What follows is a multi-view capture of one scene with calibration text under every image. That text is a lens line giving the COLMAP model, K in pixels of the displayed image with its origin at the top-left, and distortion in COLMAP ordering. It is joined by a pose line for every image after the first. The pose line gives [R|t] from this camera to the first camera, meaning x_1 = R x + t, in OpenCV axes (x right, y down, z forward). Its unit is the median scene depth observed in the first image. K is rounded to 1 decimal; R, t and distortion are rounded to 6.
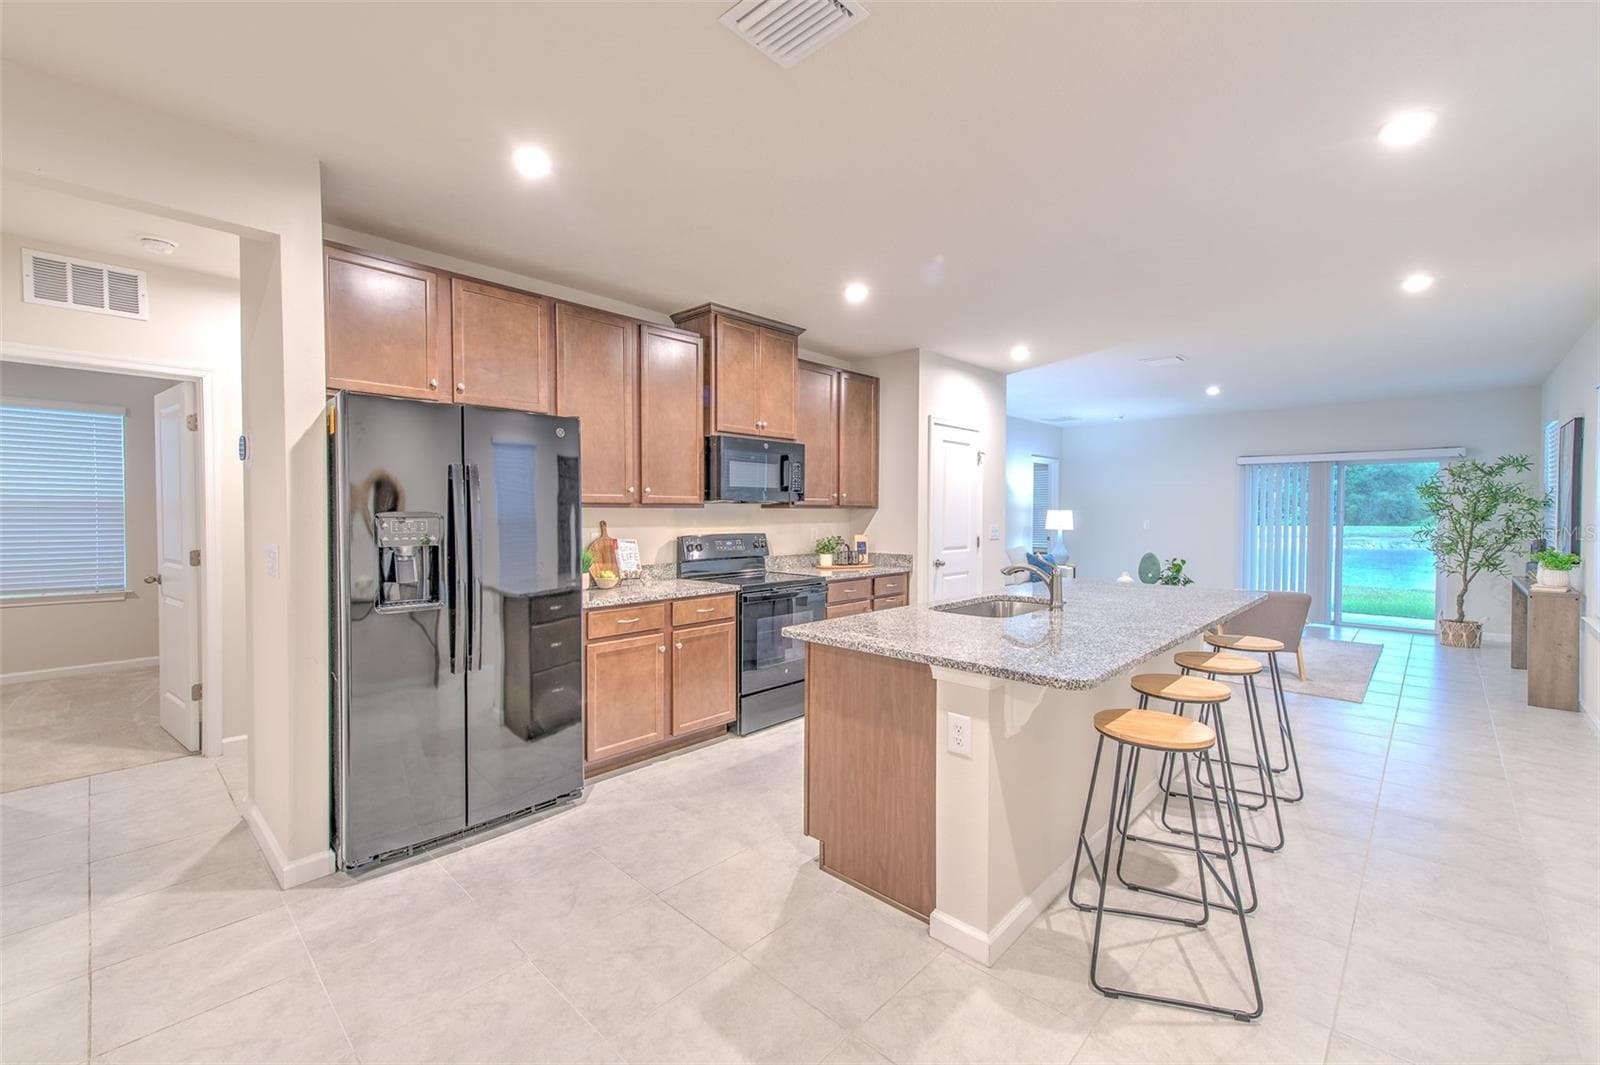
lens RADIAL K [[663.2, 0, 804.1], [0, 663.2, 527.0], [0, 0, 1]] dist [0.021094, 0.000238]
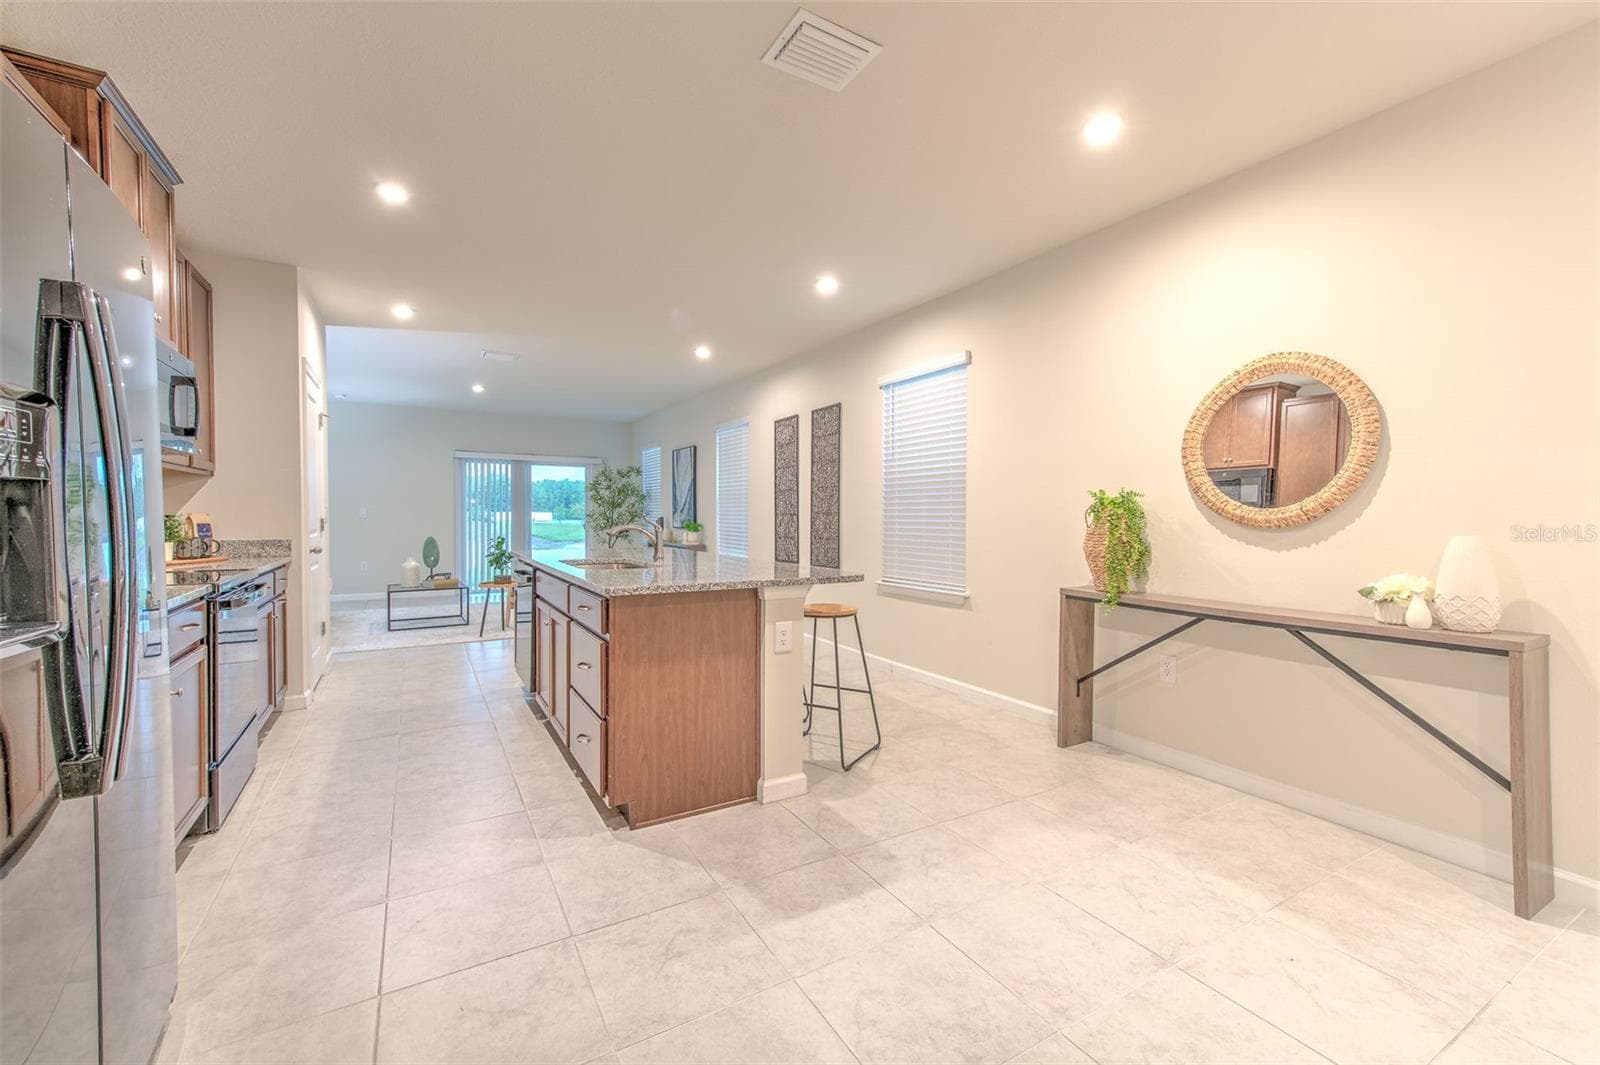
lens RADIAL K [[663.2, 0, 804.1], [0, 663.2, 527.0], [0, 0, 1]] dist [0.021094, 0.000238]
pose [[0.280202, -0.019328, 0.959746, -0.469324], [0.021266, 0.999677, 0.013923, 0.034310], [-0.959705, 0.016509, 0.280523, 0.268686]]
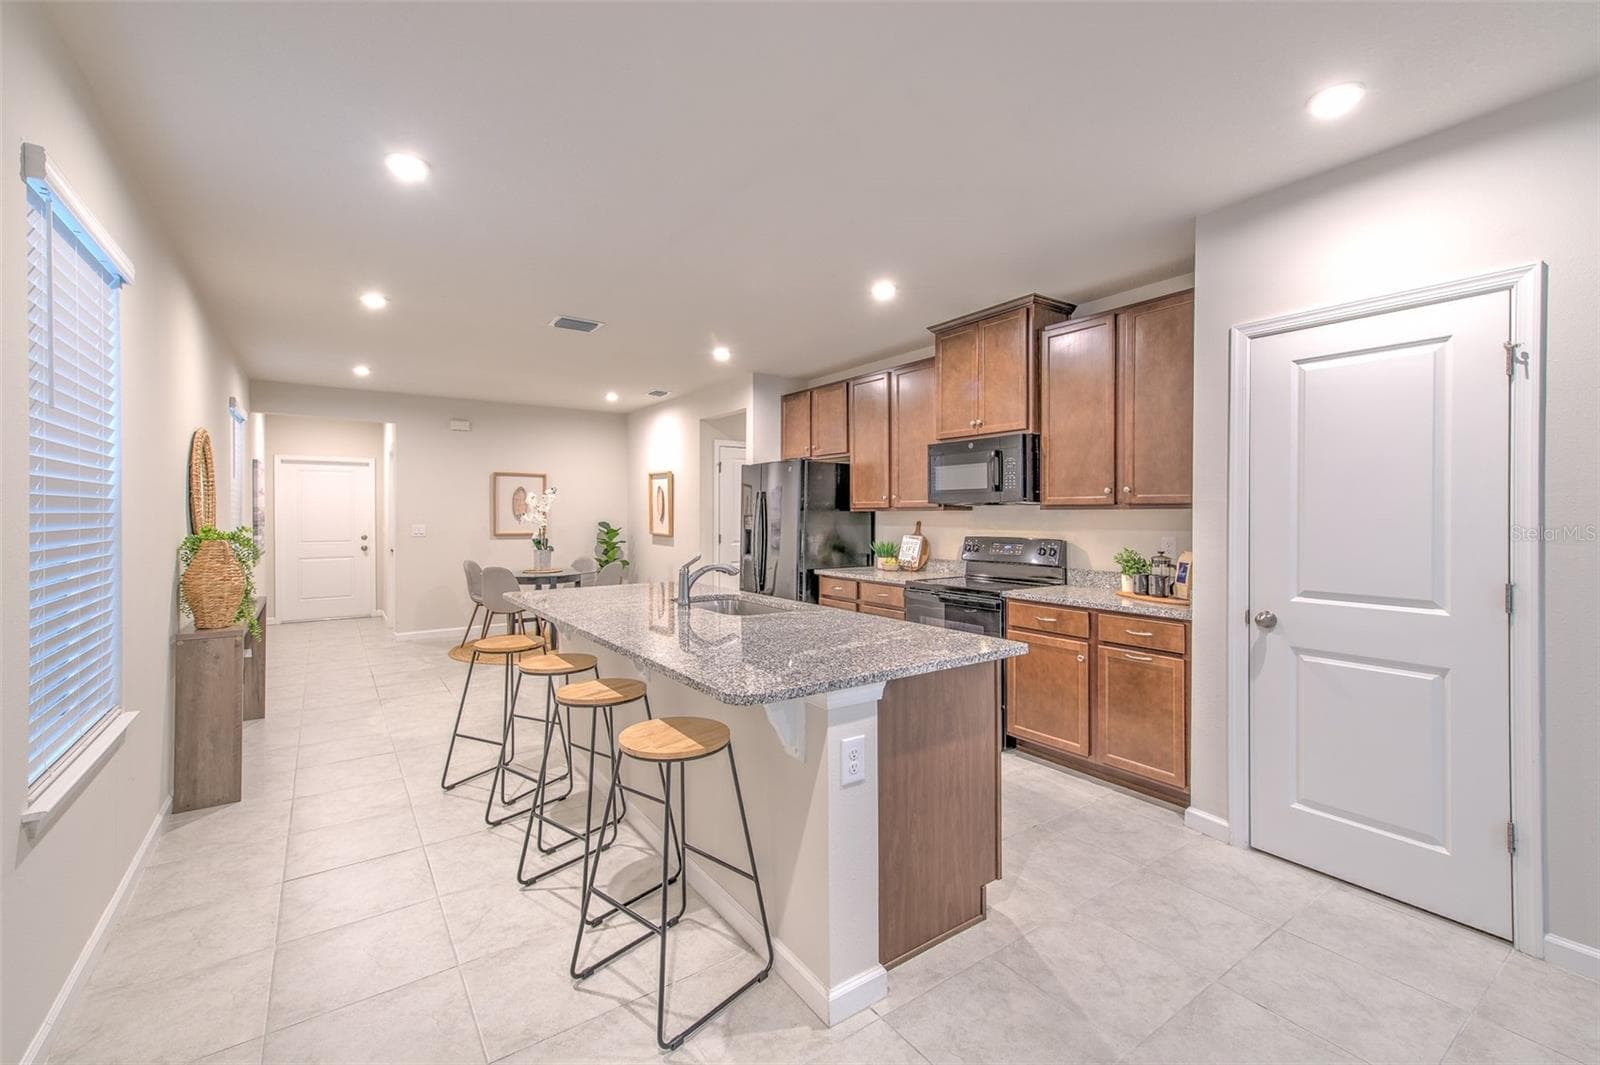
lens RADIAL K [[663.2, 0, 804.1], [0, 663.2, 527.0], [0, 0, 1]] dist [0.021094, 0.000238]
pose [[-0.190514, 0.019033, -0.981500, 0.914738], [-0.021884, 0.999481, 0.023630, -0.021080], [0.981441, 0.025981, -0.189998, 0.921876]]
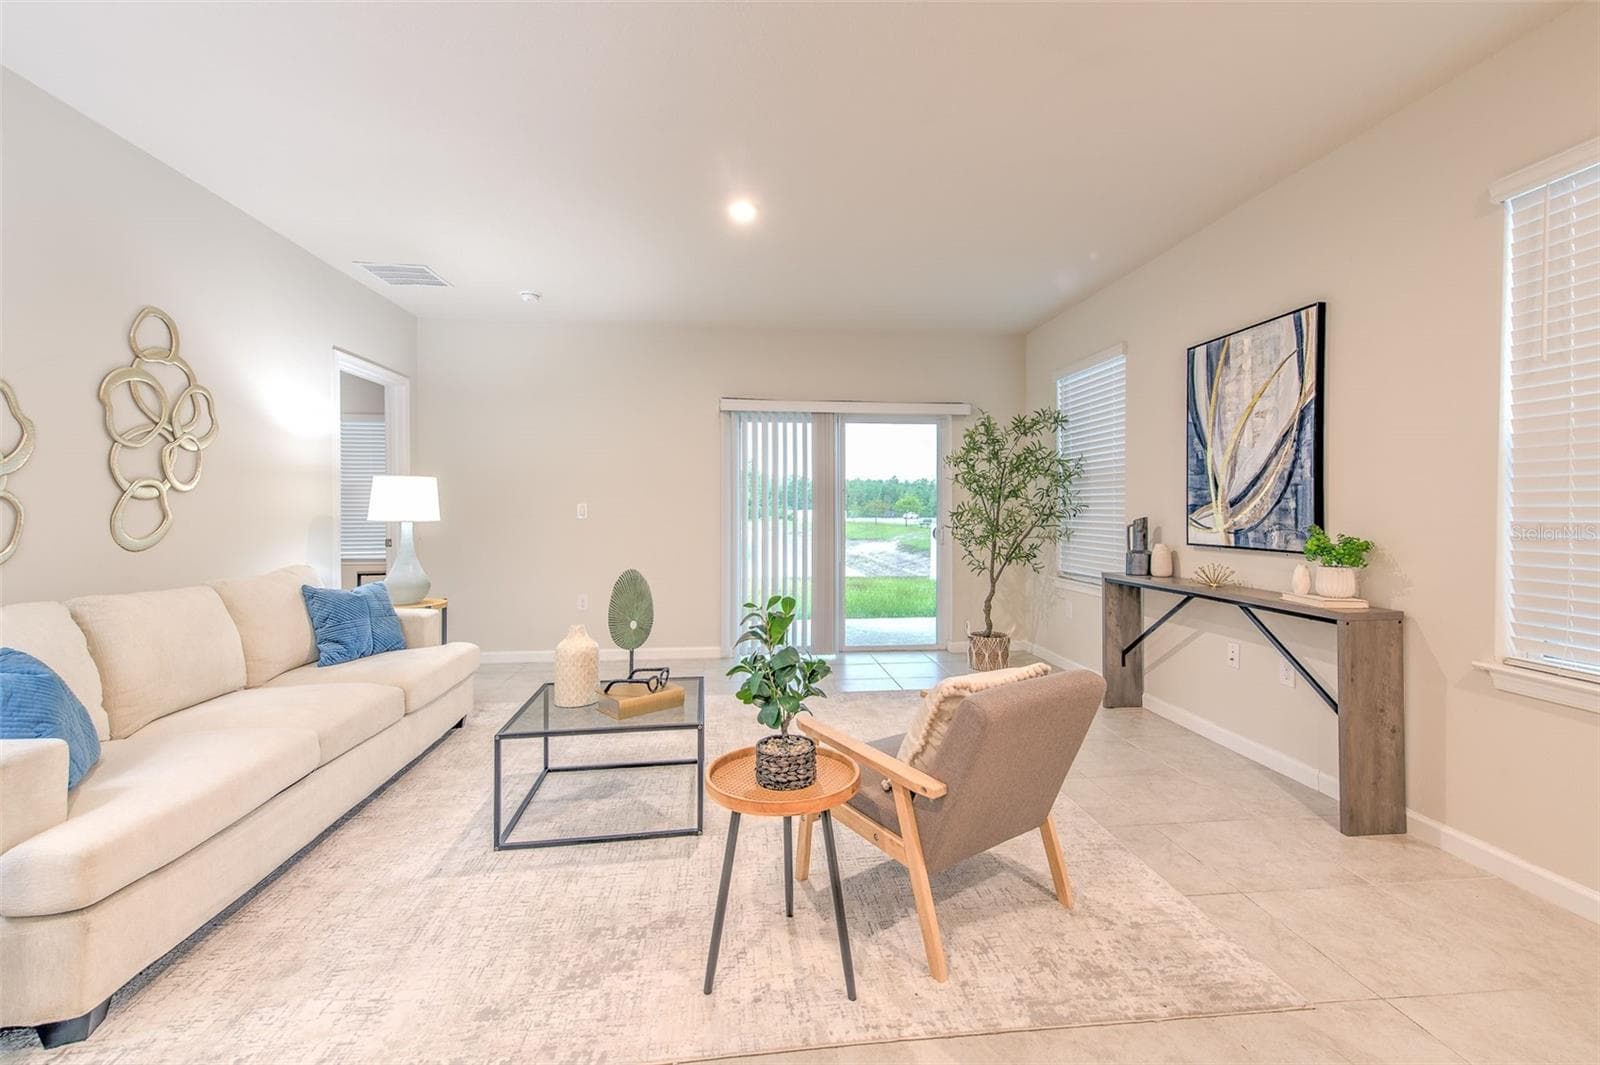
lens RADIAL K [[663.2, 0, 804.1], [0, 663.2, 527.0], [0, 0, 1]] dist [0.021094, 0.000238]
pose [[0.649907, -0.020718, 0.759731, 0.444654], [0.022780, 0.999710, 0.007775, 0.018161], [-0.759672, 0.012253, 0.650191, 1.039710]]
